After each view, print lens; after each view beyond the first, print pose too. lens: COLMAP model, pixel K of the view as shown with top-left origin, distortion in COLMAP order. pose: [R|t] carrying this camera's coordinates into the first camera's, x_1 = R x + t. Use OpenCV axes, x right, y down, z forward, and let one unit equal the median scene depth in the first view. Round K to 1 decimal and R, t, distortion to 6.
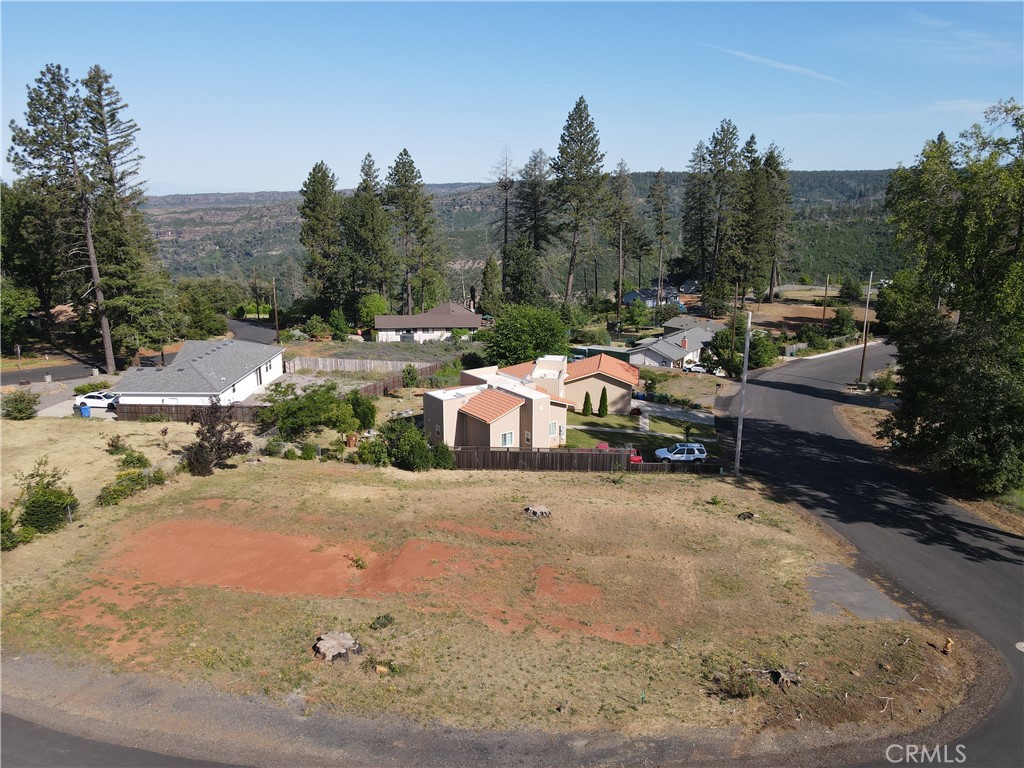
lens RADIAL K [[747.8, 0, 508.1], [0, 747.8, 376.4], [0, 0, 1]] dist [0.005670, 0.022327]
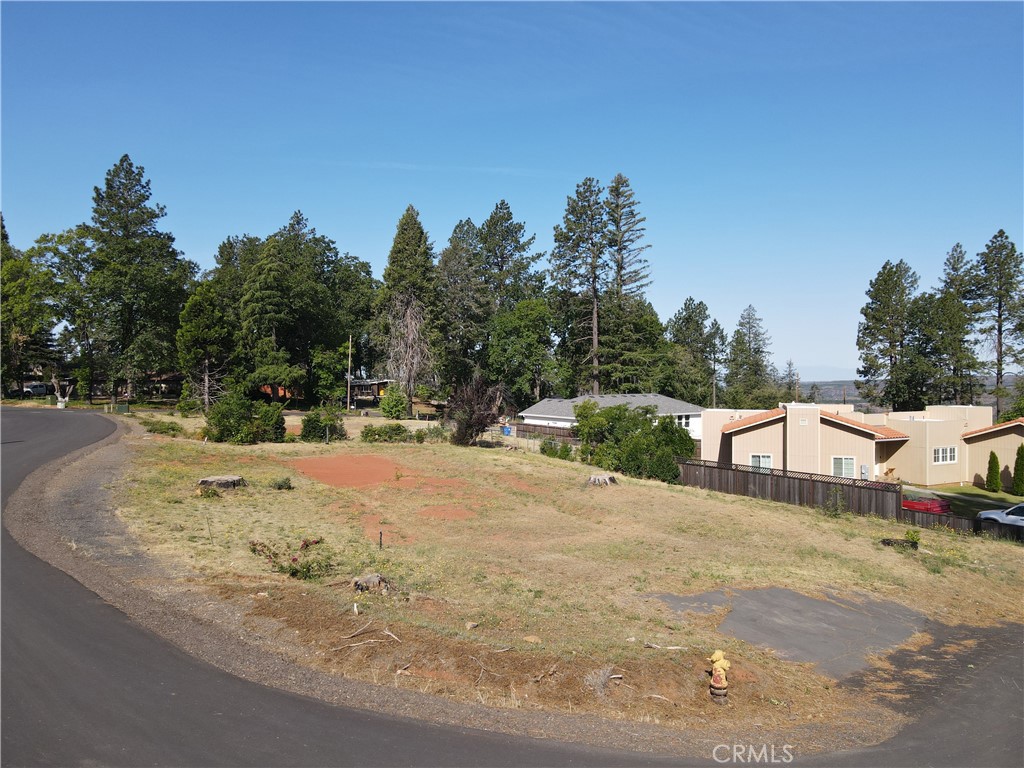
lens RADIAL K [[747.8, 0, 509.9], [0, 747.8, 376.8], [0, 0, 1]] dist [0.005670, 0.022327]
pose [[0.602984, 0.002374, -0.797750, 0.443636], [-0.191674, 0.971134, -0.141988, 0.154453], [0.774384, 0.238525, 0.586033, 0.355820]]
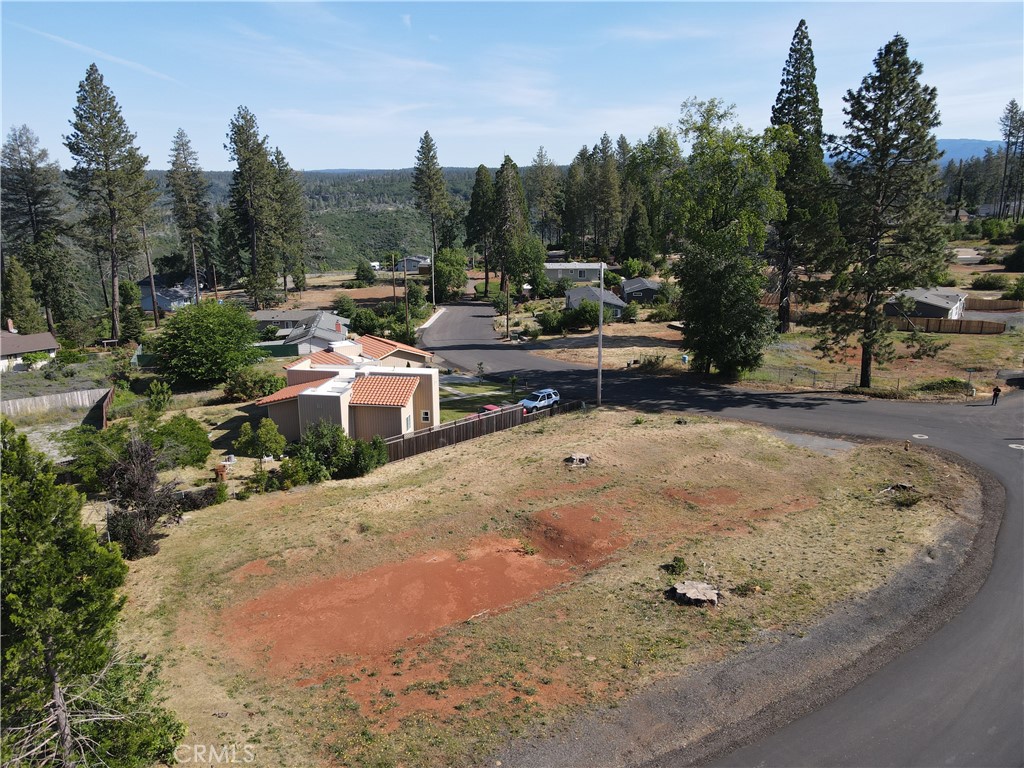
lens RADIAL K [[747.8, 0, 508.3], [0, 747.8, 376.9], [0, 0, 1]] dist [0.005670, 0.022327]
pose [[0.709908, -0.175766, 0.682010, -0.544857], [0.175770, 0.981932, 0.070101, -0.015941], [-0.682009, 0.070112, 0.727976, 0.232541]]
